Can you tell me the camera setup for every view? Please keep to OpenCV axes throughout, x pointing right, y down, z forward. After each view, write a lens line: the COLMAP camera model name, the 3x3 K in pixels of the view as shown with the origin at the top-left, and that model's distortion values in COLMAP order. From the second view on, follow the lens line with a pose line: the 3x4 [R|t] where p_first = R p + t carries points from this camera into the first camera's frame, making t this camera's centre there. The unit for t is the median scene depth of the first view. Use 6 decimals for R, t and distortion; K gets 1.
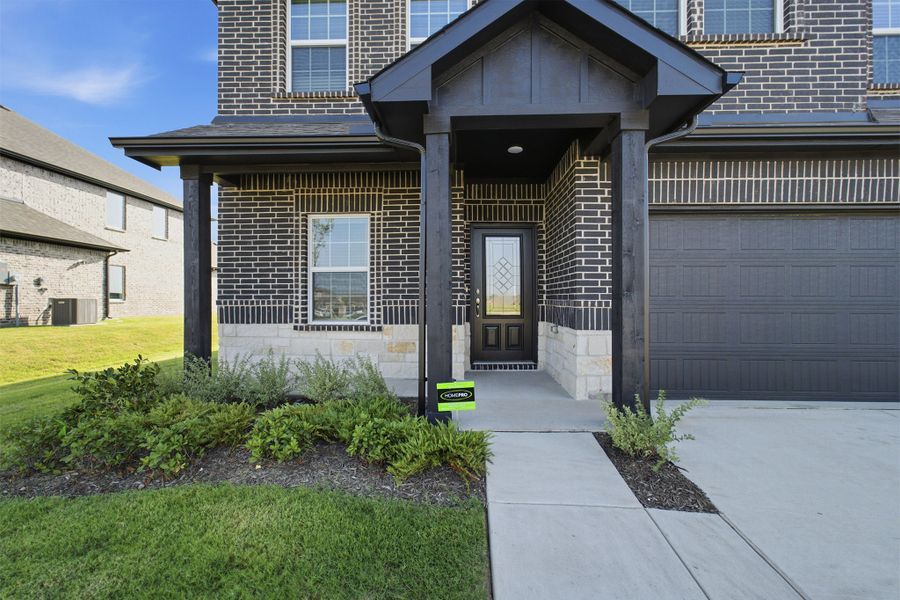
lens RADIAL K [[348.5, 0, 447.7], [0, 348.5, 296.8], [0, 0, 1]] dist [-0.004814, 0.000055]
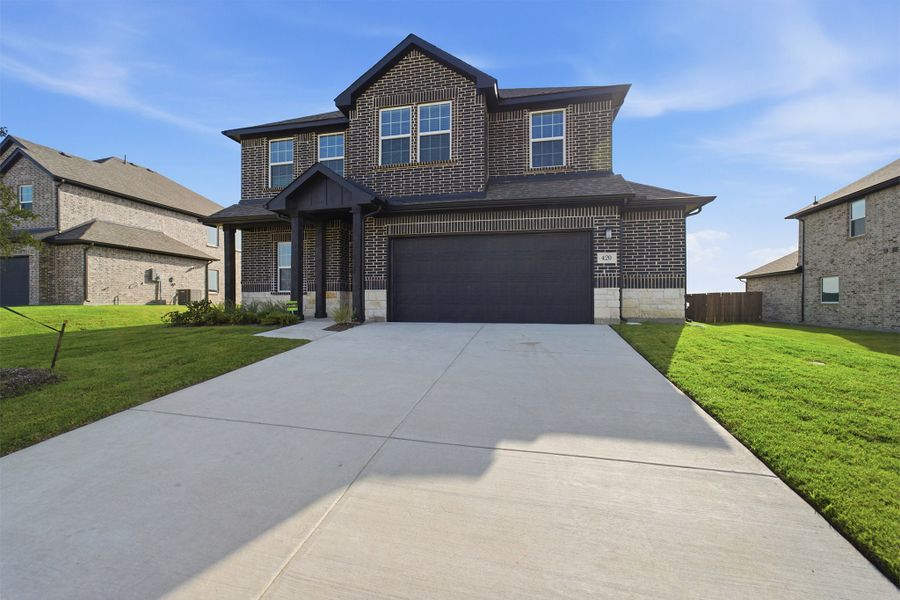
lens RADIAL K [[348.5, 0, 455.1], [0, 348.5, 303.0], [0, 0, 1]] dist [-0.004814, 0.000055]
pose [[0.984828, 0.001470, -0.173525, 0.511070], [0.000051, 0.999962, 0.008760, 0.059752], [0.173531, -0.008636, 0.984791, -0.459831]]
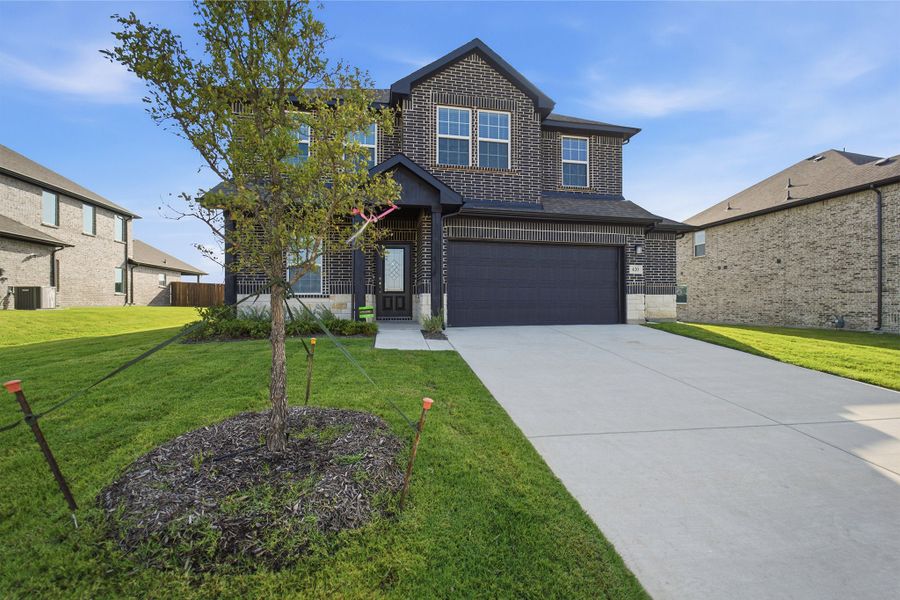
lens RADIAL K [[348.5, 0, 437.6], [0, 348.5, 297.3], [0, 0, 1]] dist [-0.004814, 0.000055]
pose [[0.978511, 0.001663, 0.206188, 0.000836], [-0.001086, 0.999995, -0.002911, 0.044523], [-0.206192, 0.002624, 0.978508, -0.444795]]
